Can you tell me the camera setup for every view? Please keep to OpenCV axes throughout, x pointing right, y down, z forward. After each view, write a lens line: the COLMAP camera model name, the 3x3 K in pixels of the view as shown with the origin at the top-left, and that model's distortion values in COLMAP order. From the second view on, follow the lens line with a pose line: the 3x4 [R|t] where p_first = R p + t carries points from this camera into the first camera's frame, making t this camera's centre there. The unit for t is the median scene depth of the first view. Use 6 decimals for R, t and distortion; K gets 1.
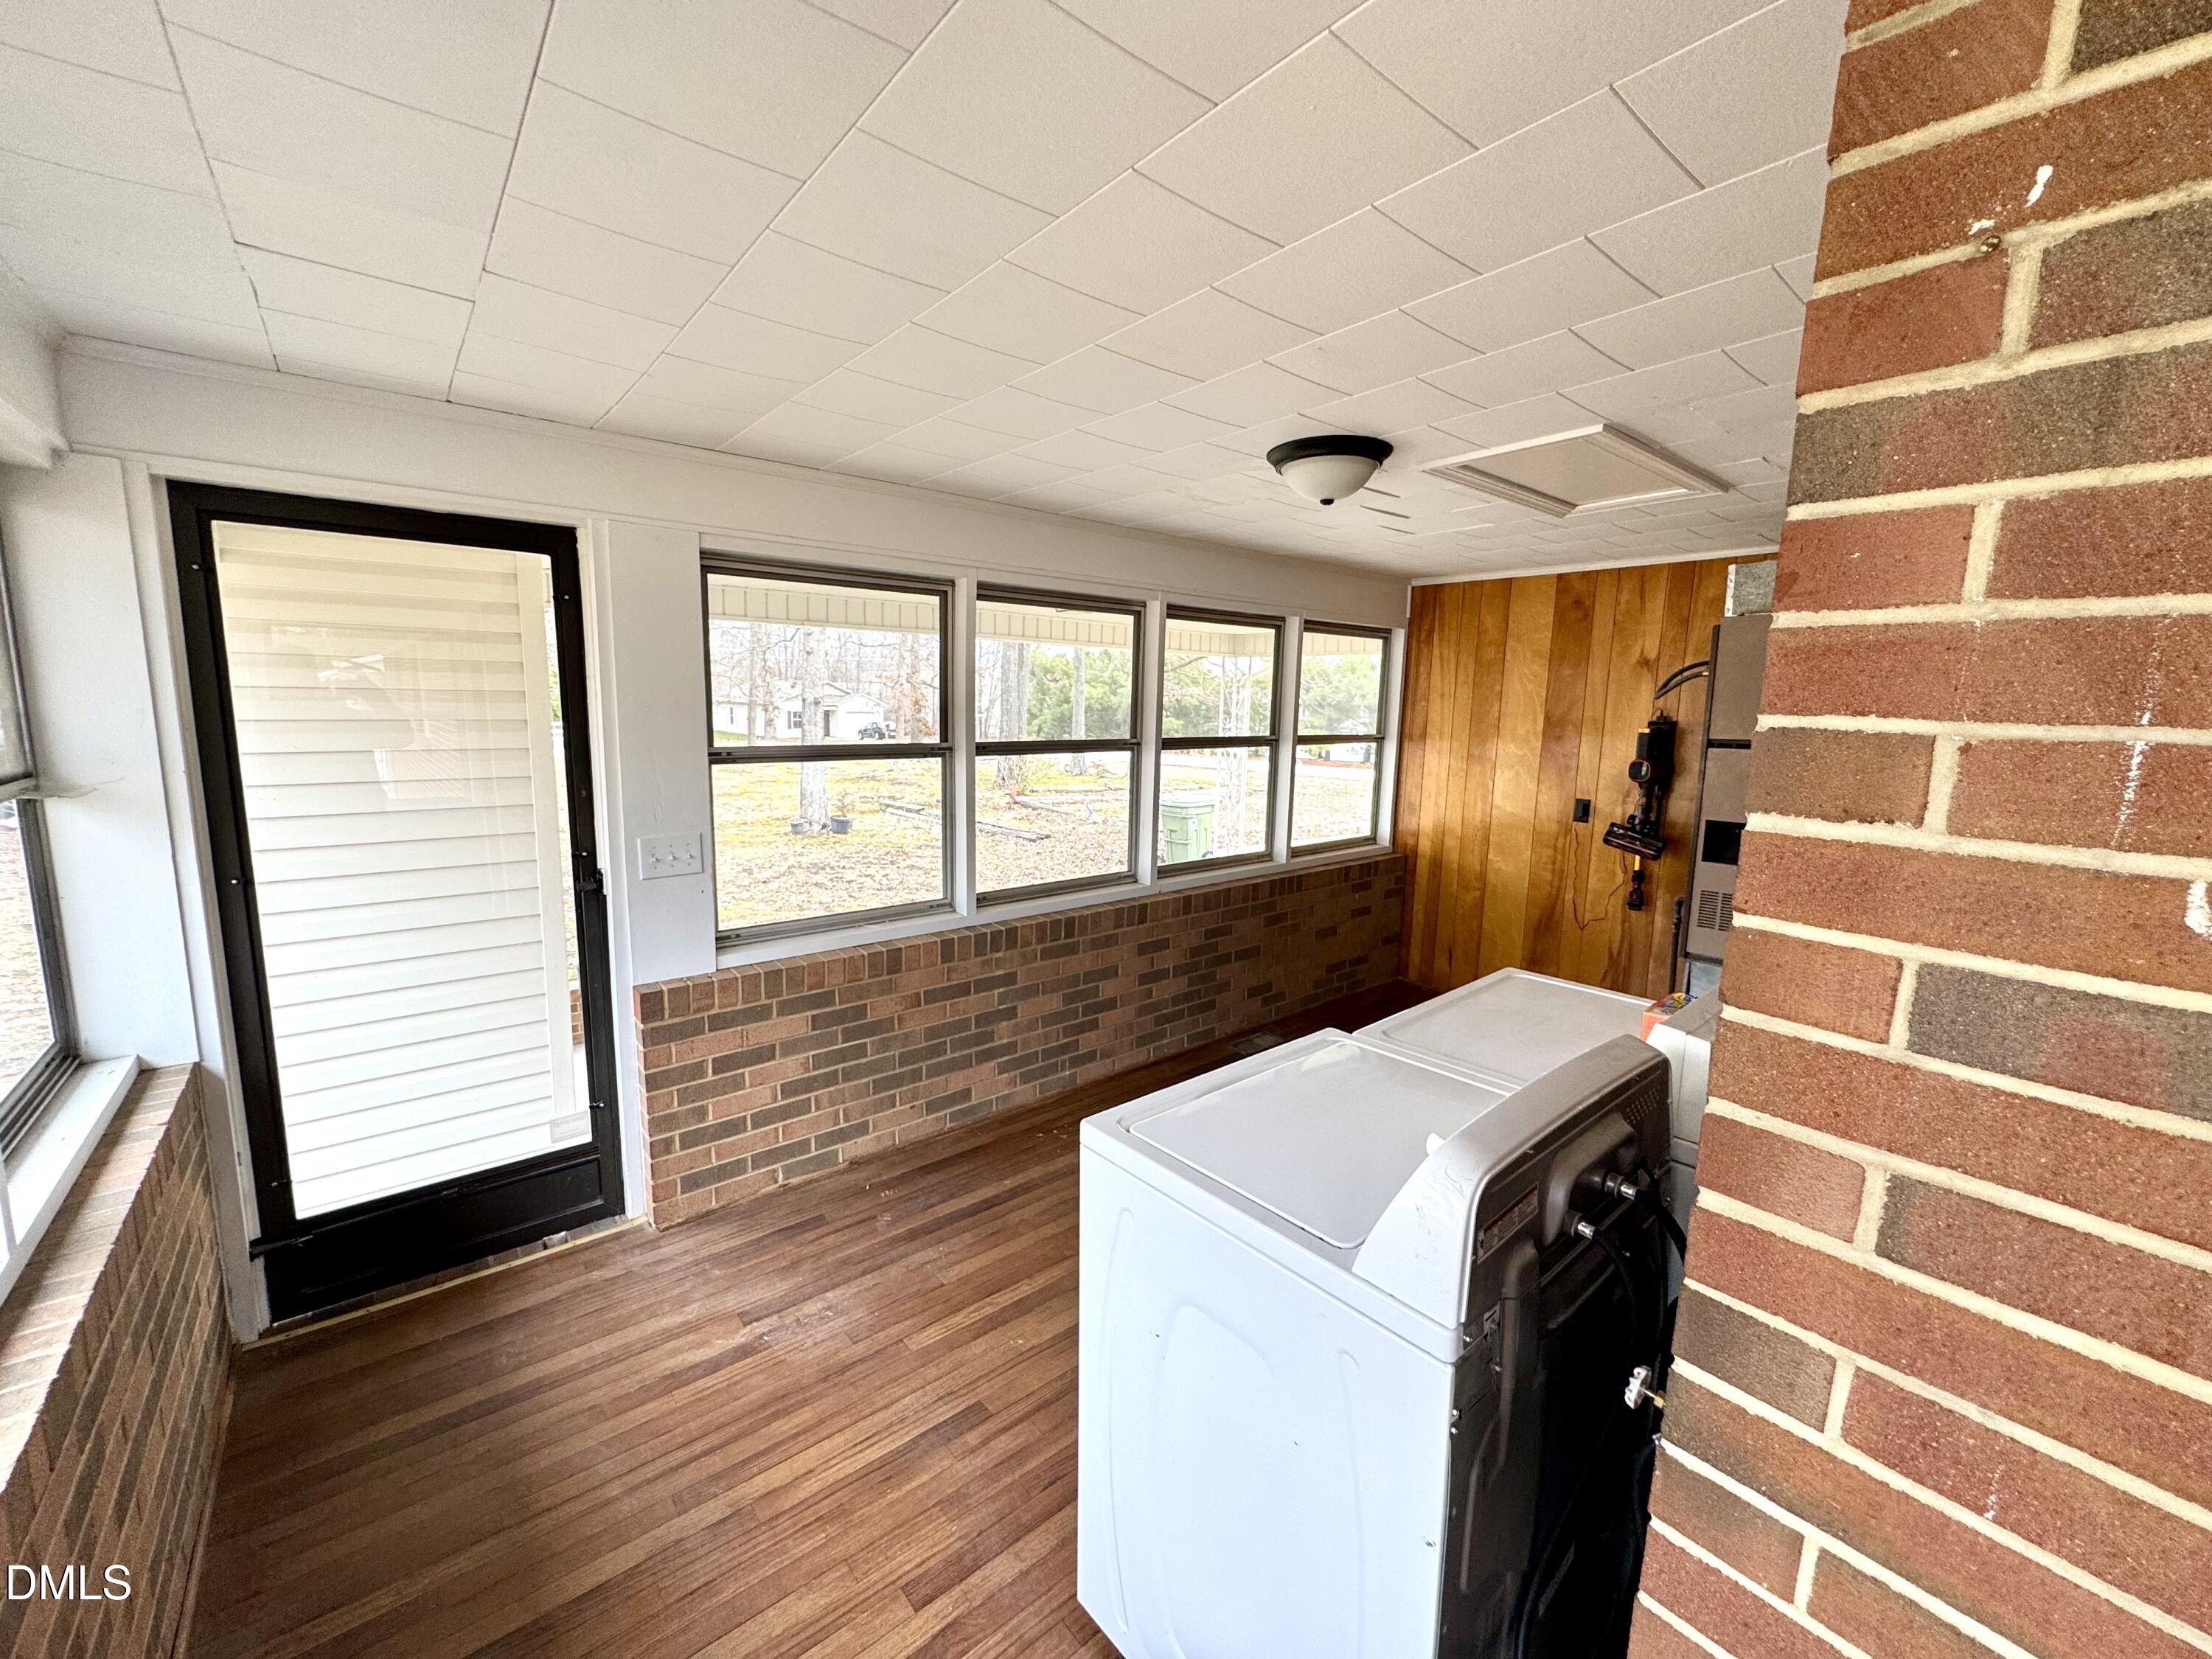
lens RADIAL K [[887.6, 0, 1106.0], [0, 887.6, 829.5], [0, 0, 1]] dist [-0.002407, 0.000206]
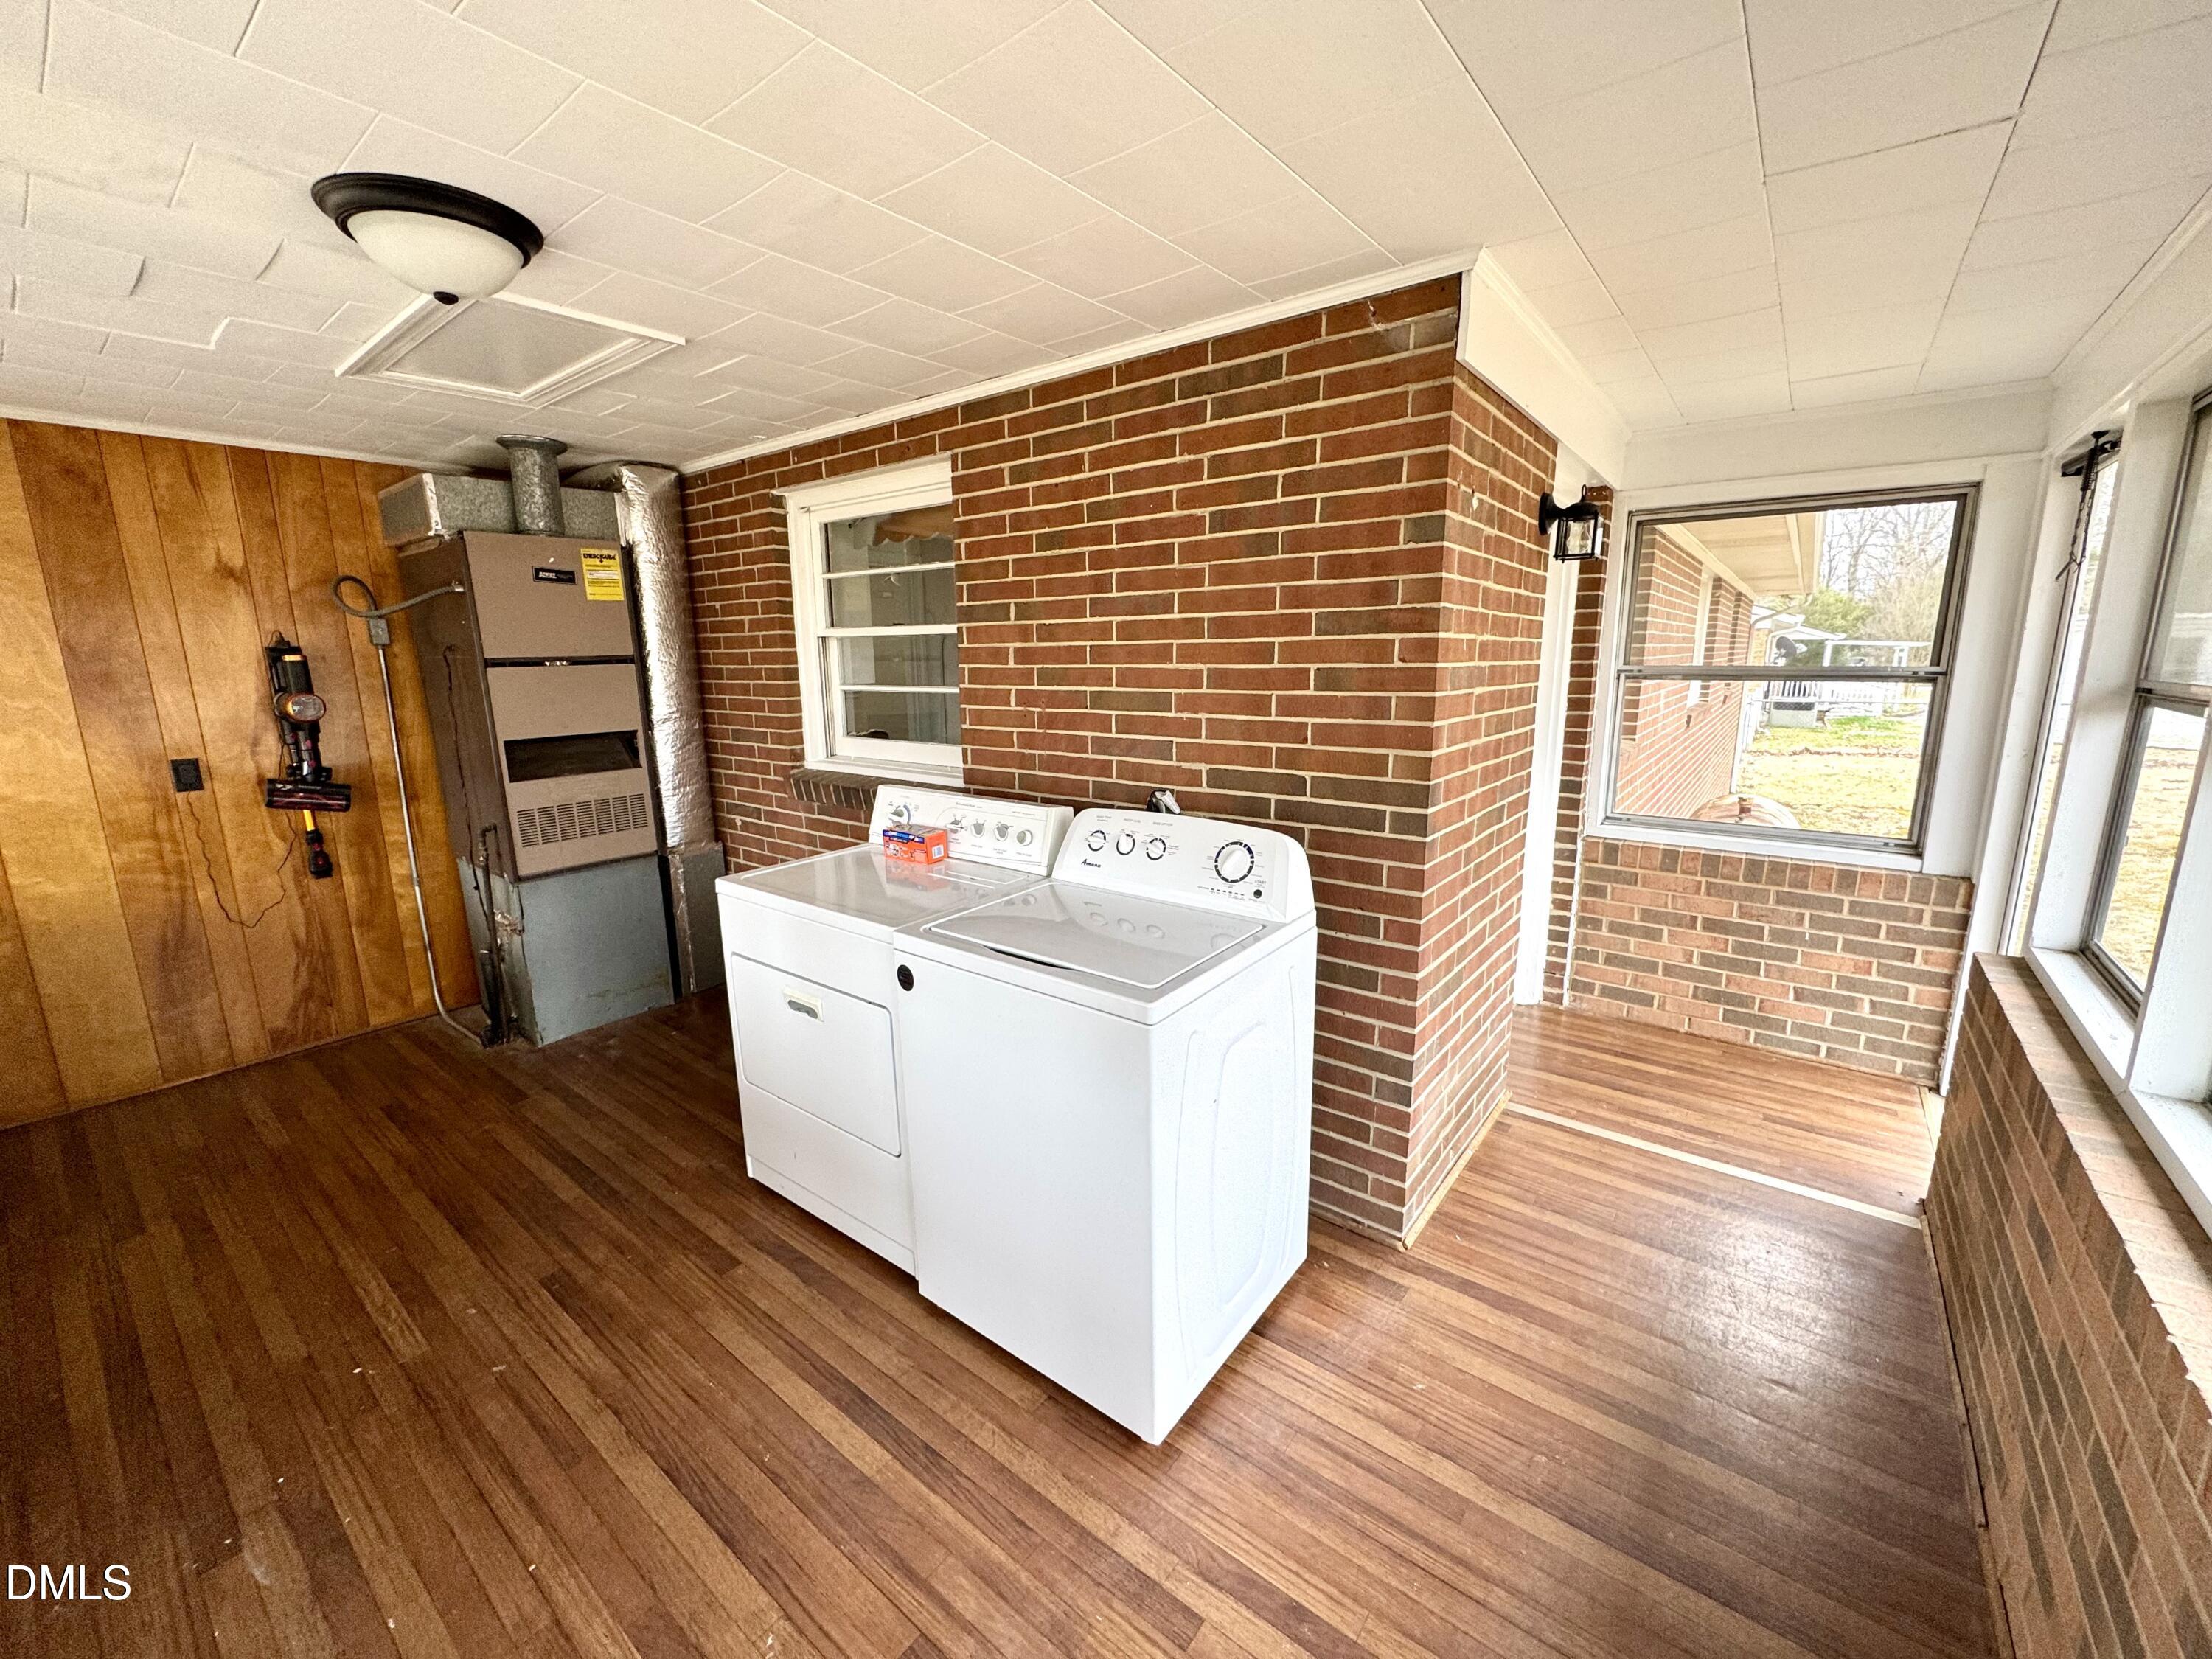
lens RADIAL K [[887.6, 0, 1106.0], [0, 887.6, 829.5], [0, 0, 1]] dist [-0.002407, 0.000206]
pose [[-0.215018, -0.215731, 0.952485, -0.346109], [0.150305, 0.956367, 0.250541, -0.050267], [-0.964974, 0.197034, -0.173210, 0.431291]]
